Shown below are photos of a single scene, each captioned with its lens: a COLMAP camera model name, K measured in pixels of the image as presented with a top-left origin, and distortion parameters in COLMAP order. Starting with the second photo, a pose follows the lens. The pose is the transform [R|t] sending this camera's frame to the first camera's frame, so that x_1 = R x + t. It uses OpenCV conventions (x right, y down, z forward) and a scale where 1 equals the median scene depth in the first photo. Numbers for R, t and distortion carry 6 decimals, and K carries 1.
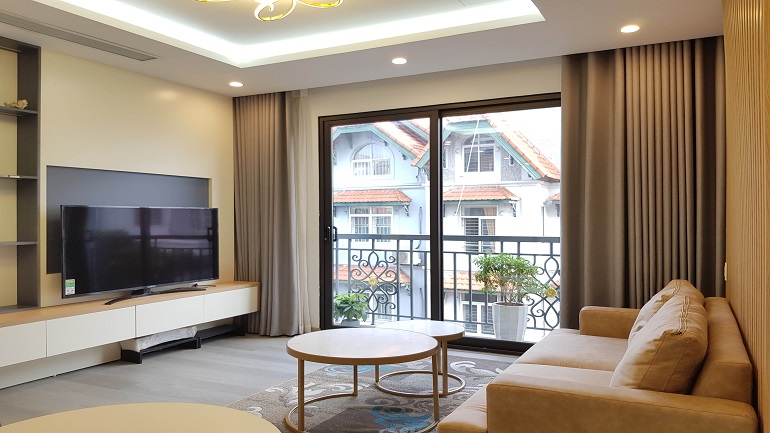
lens RADIAL K [[593.2, 0, 386.4], [0, 593.2, 213.6], [0, 0, 1]] dist [0.010894, 0.001624]
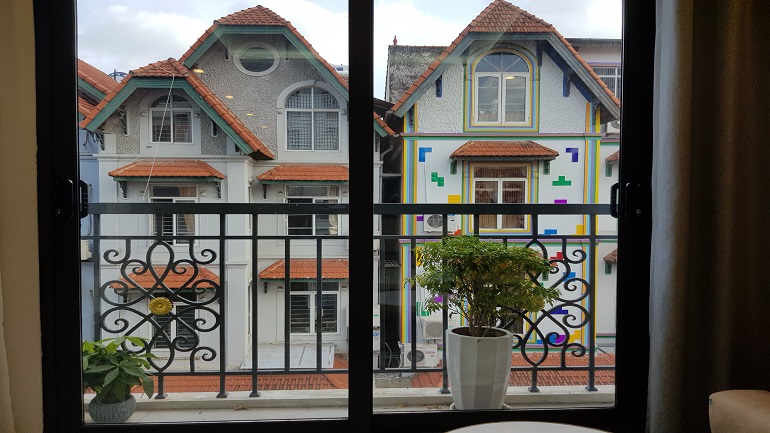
lens RADIAL K [[591.9, 0, 382.5], [0, 591.9, 234.6], [0, 0, 1]] dist [0.005530, 0.000004]
pose [[0.844488, -0.023013, 0.535080, -0.124885], [-0.006771, 0.998538, 0.053632, 0.034177], [-0.535532, -0.048915, 0.843097, 0.533377]]
